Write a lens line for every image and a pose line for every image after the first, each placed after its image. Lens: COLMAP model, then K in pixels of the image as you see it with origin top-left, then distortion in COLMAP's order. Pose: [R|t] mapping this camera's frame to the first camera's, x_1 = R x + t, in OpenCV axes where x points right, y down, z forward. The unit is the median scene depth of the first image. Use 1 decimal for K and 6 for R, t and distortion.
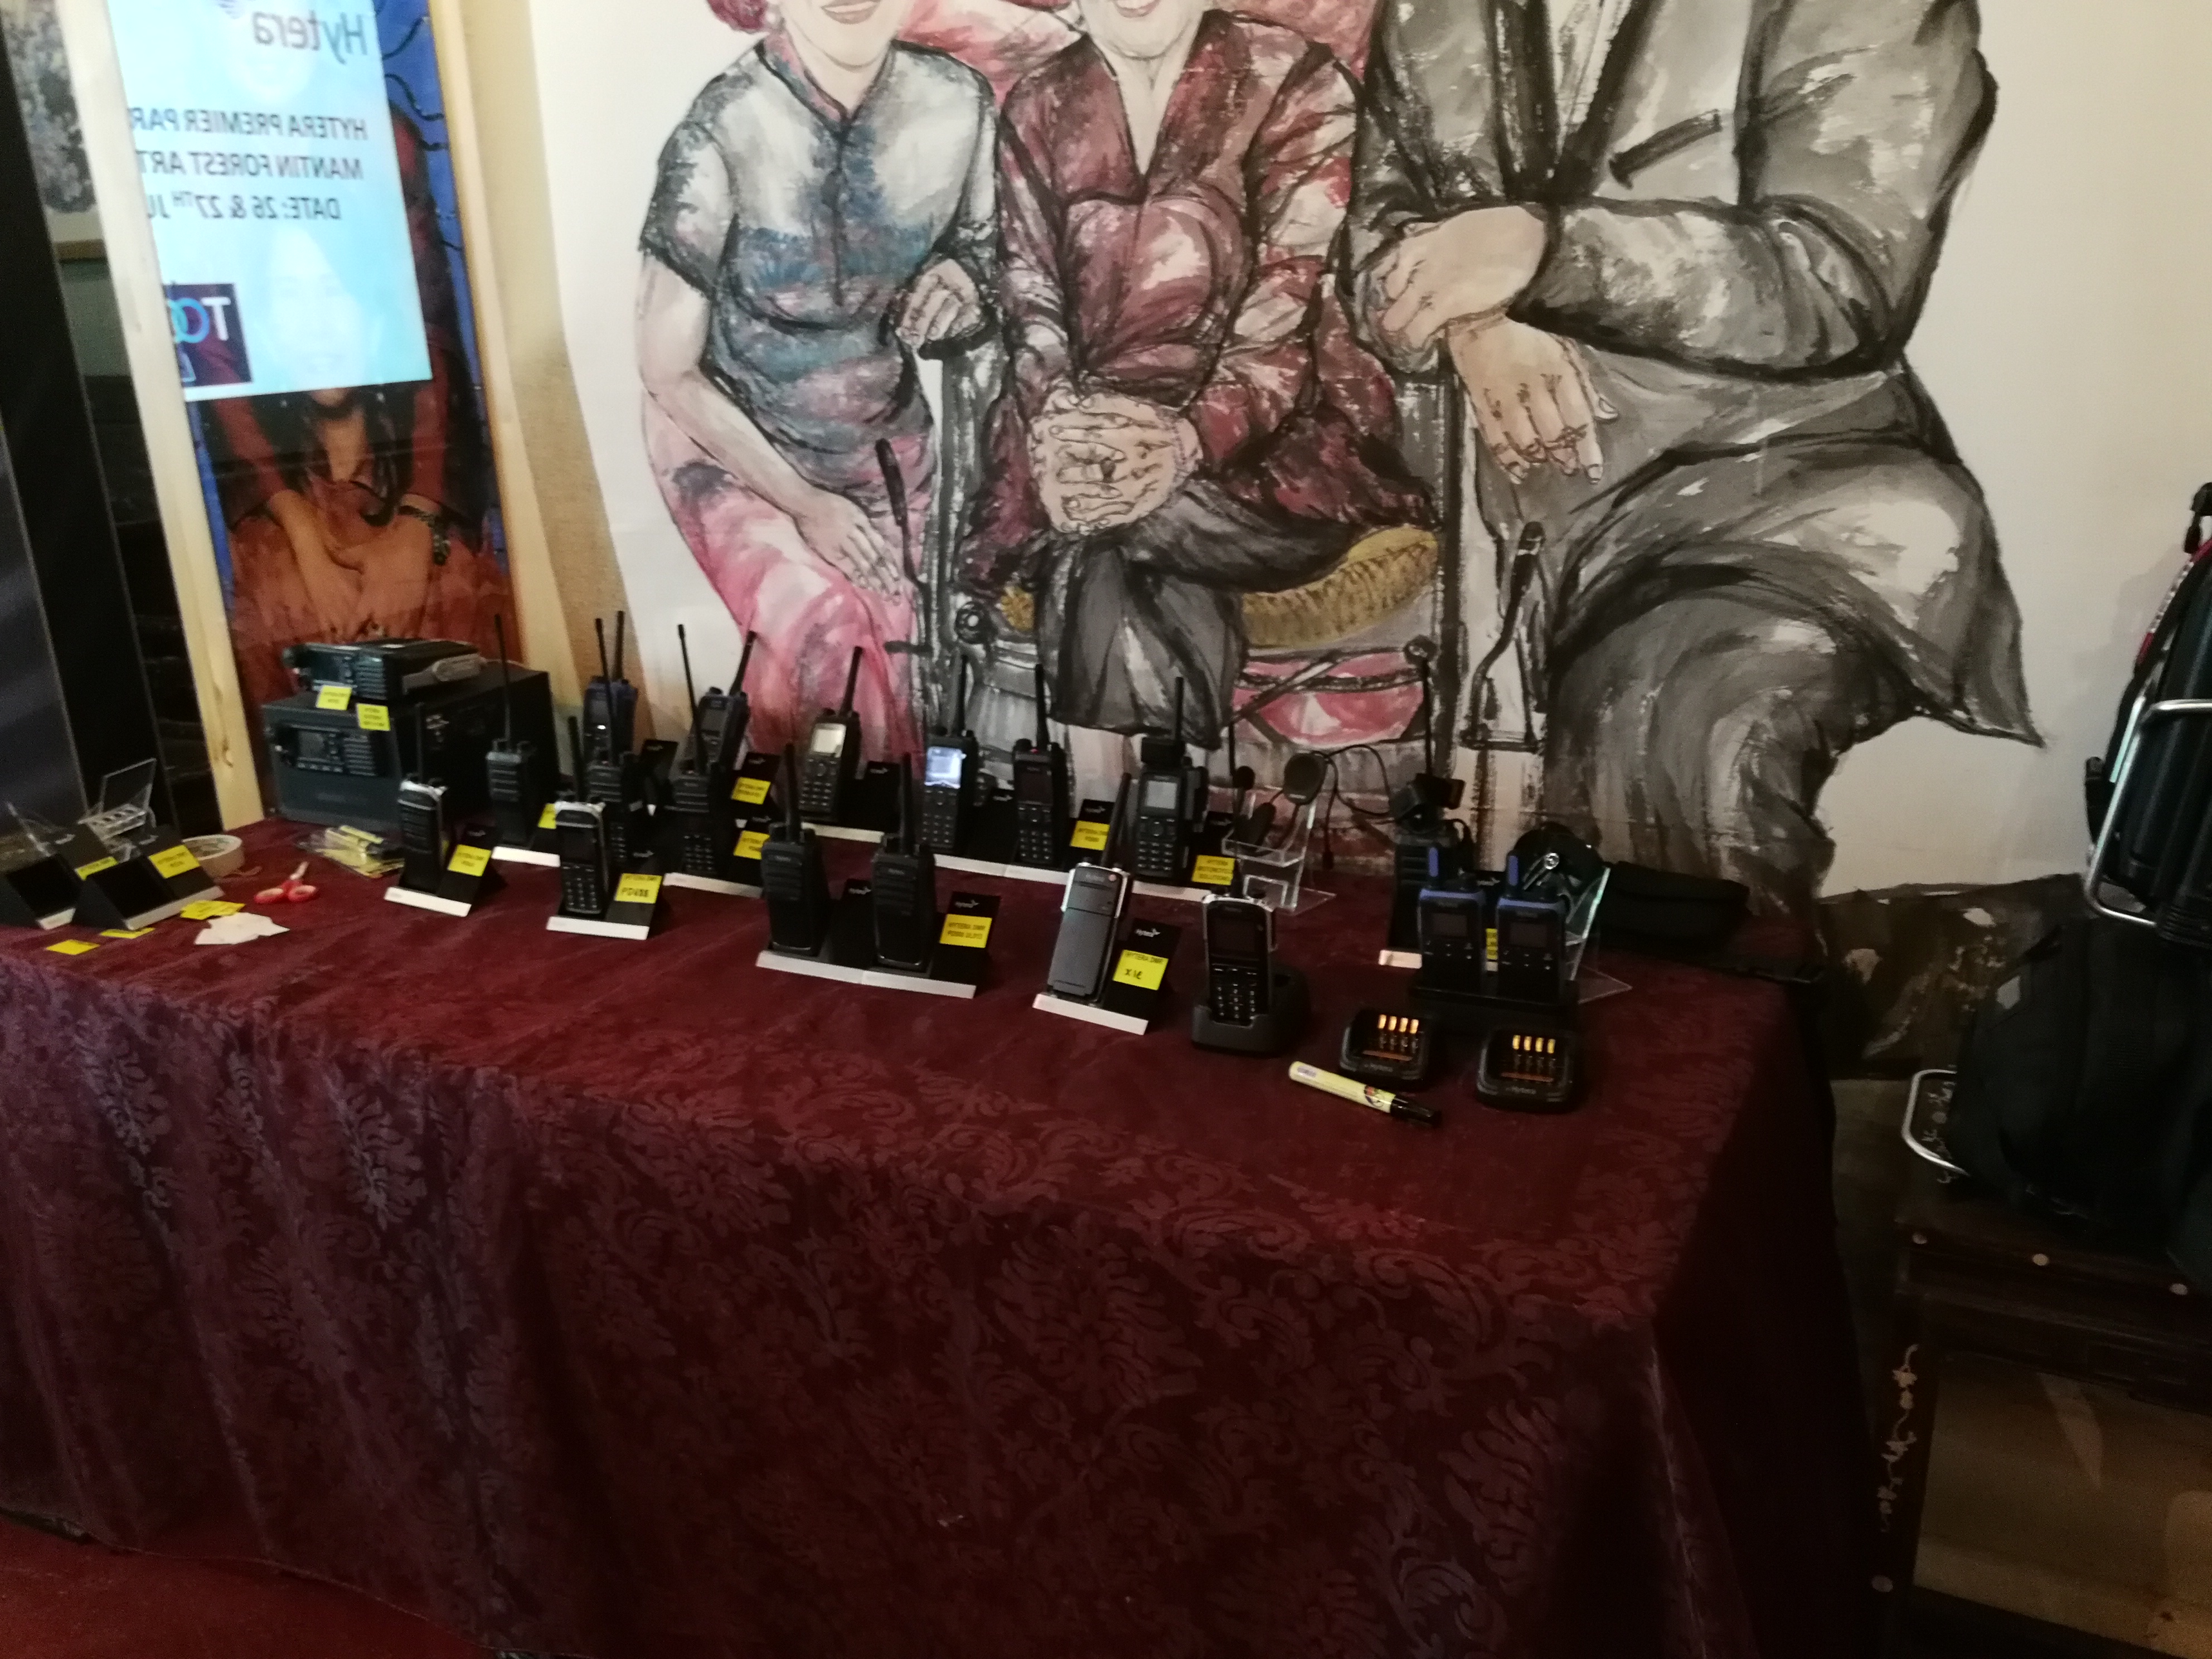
lens RADIAL K [[1733.5, 0, 1096.4], [0, 1733.5, 829.5], [0, 0, 1]] dist [0.008328, -0.035720]
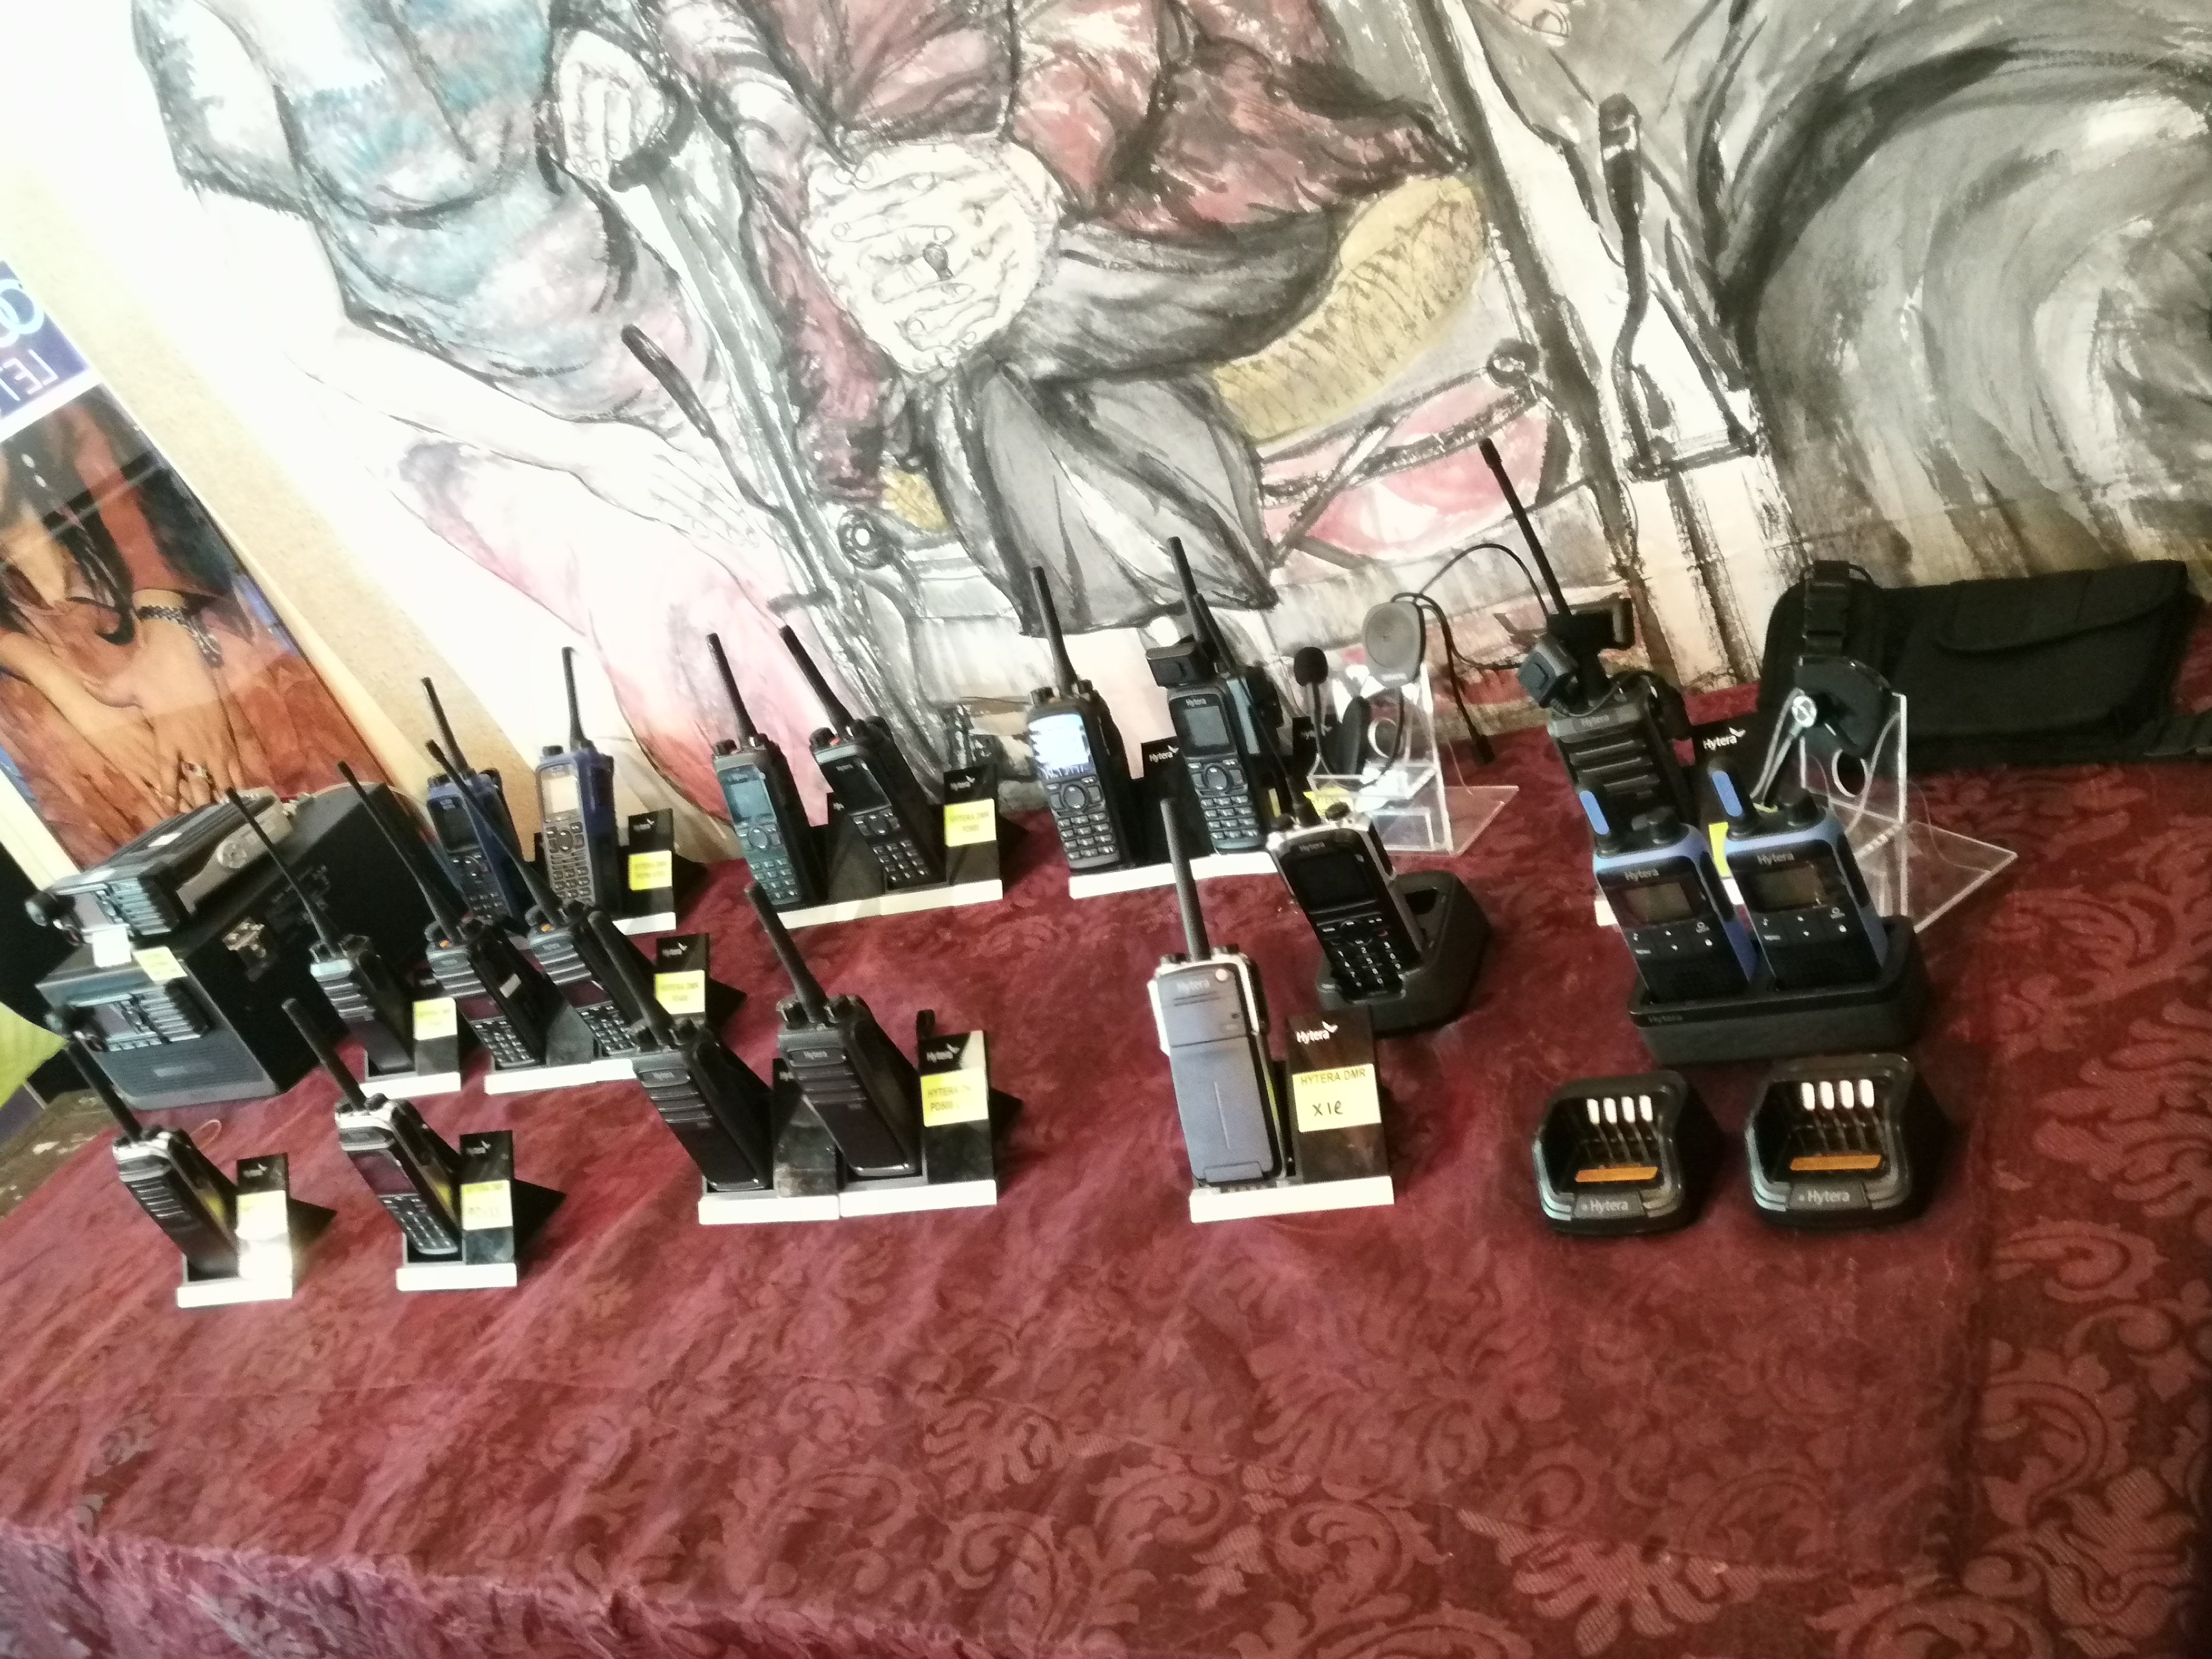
lens RADIAL K [[2186.3, 0, 1112.7], [0, 2186.3, 826.6], [0, 0, 1]] dist [0.008031, 0.000000]
pose [[0.921664, -0.341562, -0.184039, 0.137566], [0.367845, 0.920105, 0.134521, -0.103349], [0.123388, -0.191681, 0.973670, 0.207930]]
